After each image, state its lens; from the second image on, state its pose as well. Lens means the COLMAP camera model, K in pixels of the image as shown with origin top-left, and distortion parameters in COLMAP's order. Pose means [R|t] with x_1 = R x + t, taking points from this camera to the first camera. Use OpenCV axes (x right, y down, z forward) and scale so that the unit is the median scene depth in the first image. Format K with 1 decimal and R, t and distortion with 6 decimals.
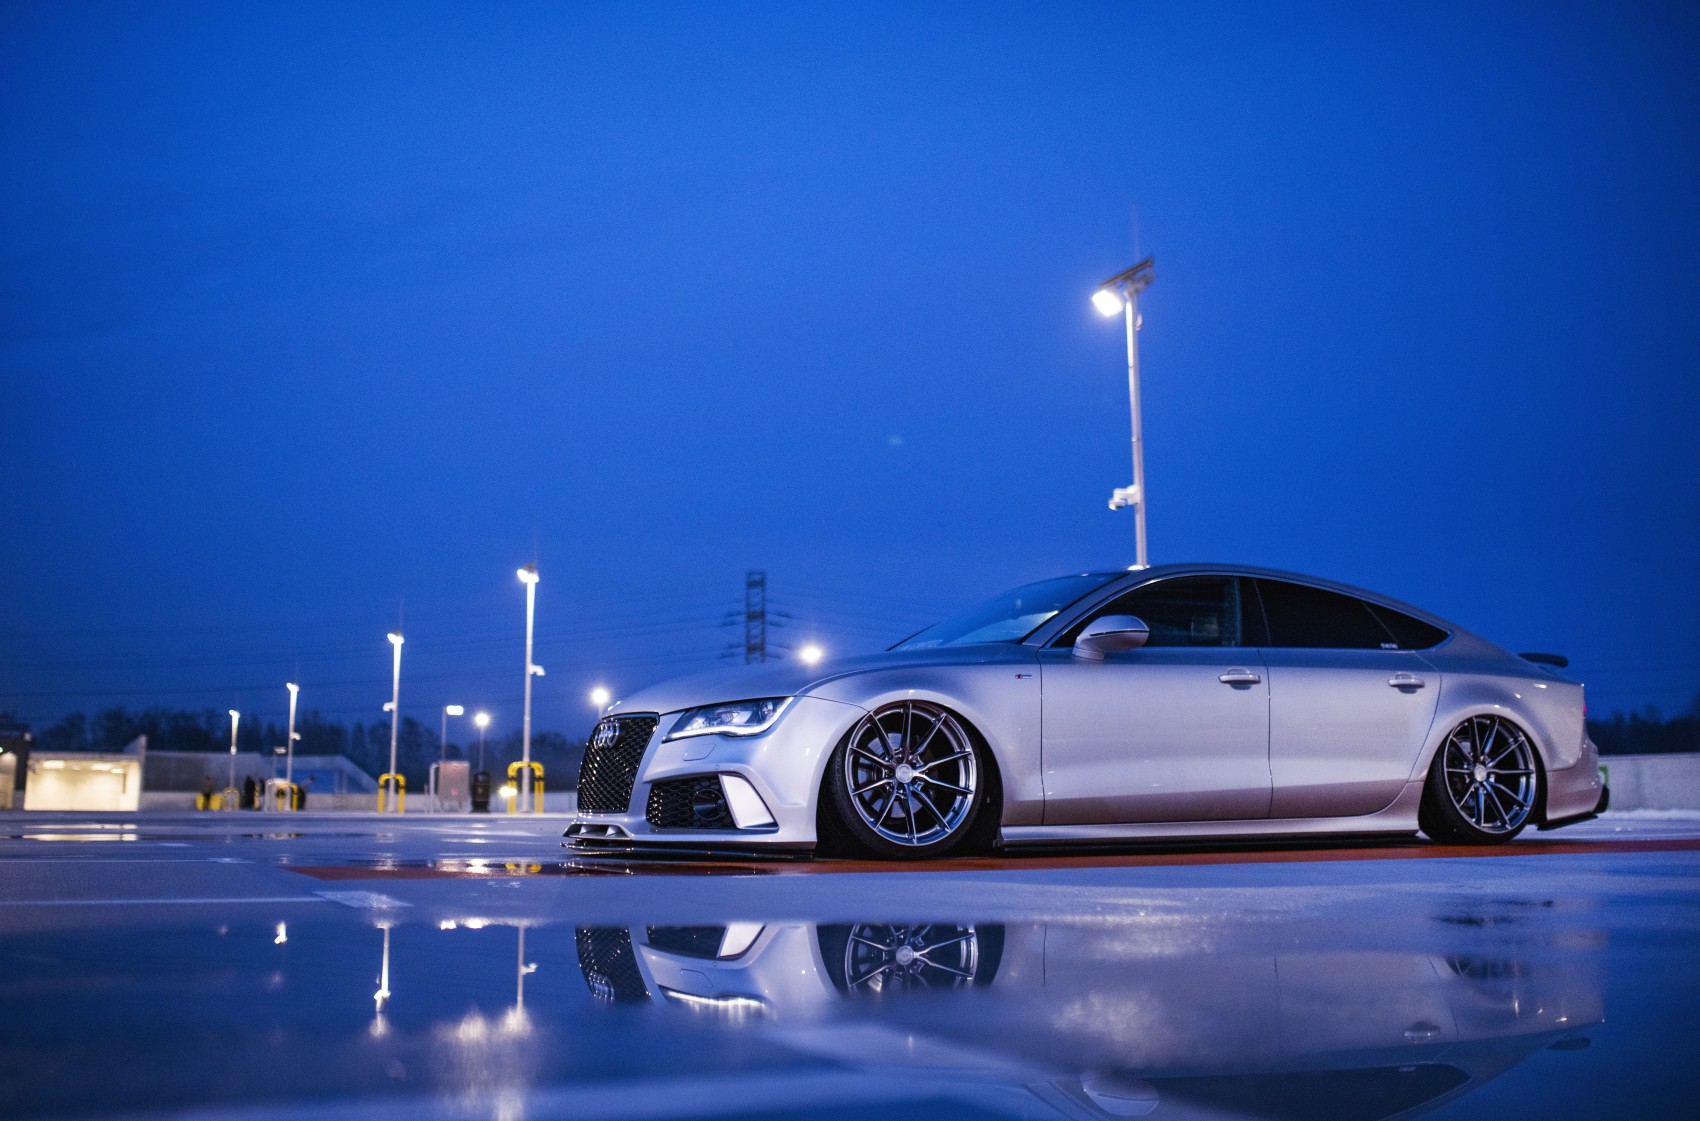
lens RADIAL K [[1678.2, 0, 771.0], [0, 1678.2, 552.3], [0, 0, 1]] dist [-0.045483, 0.000000]
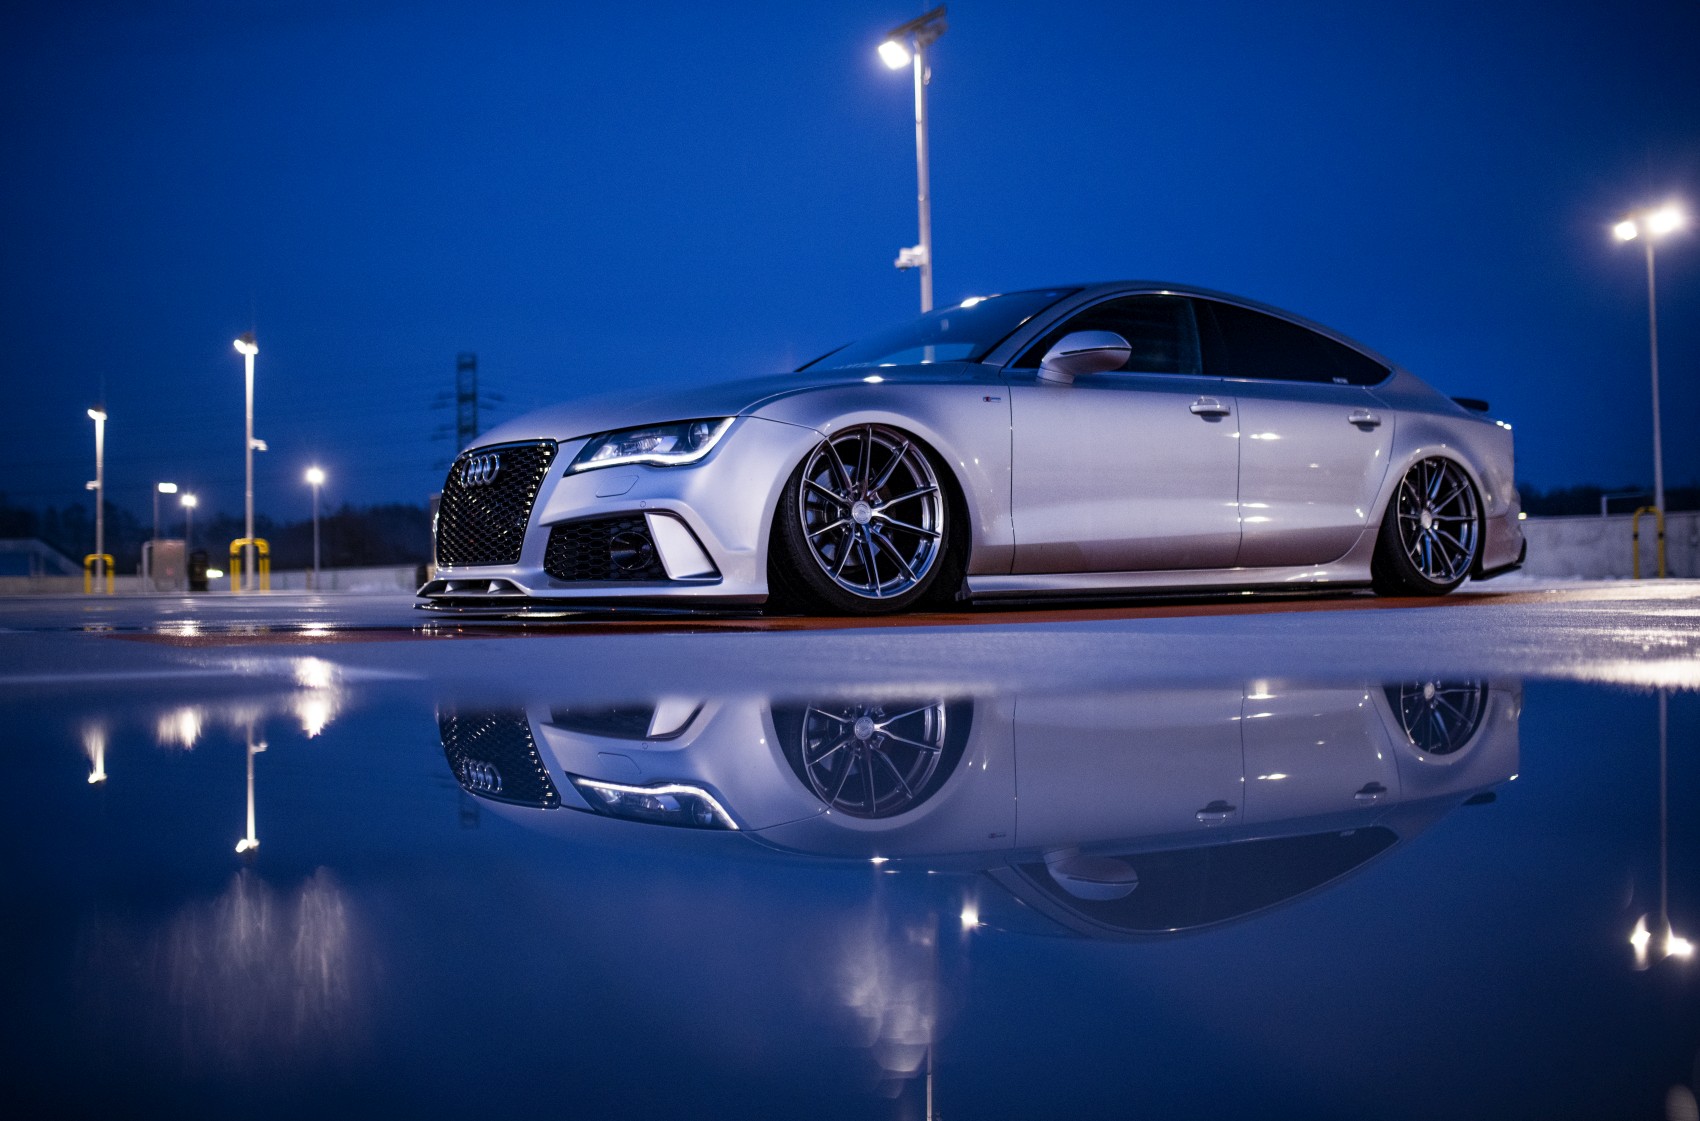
lens RADIAL K [[1678.2, 0, 845.5], [0, 1678.2, 562.9], [0, 0, 1]] dist [-0.045483, 0.000000]
pose [[0.980588, -0.009135, 0.195868, -0.088002], [-0.018395, 0.990223, 0.138273, 0.040515], [-0.195216, -0.139192, 0.970833, 0.186333]]
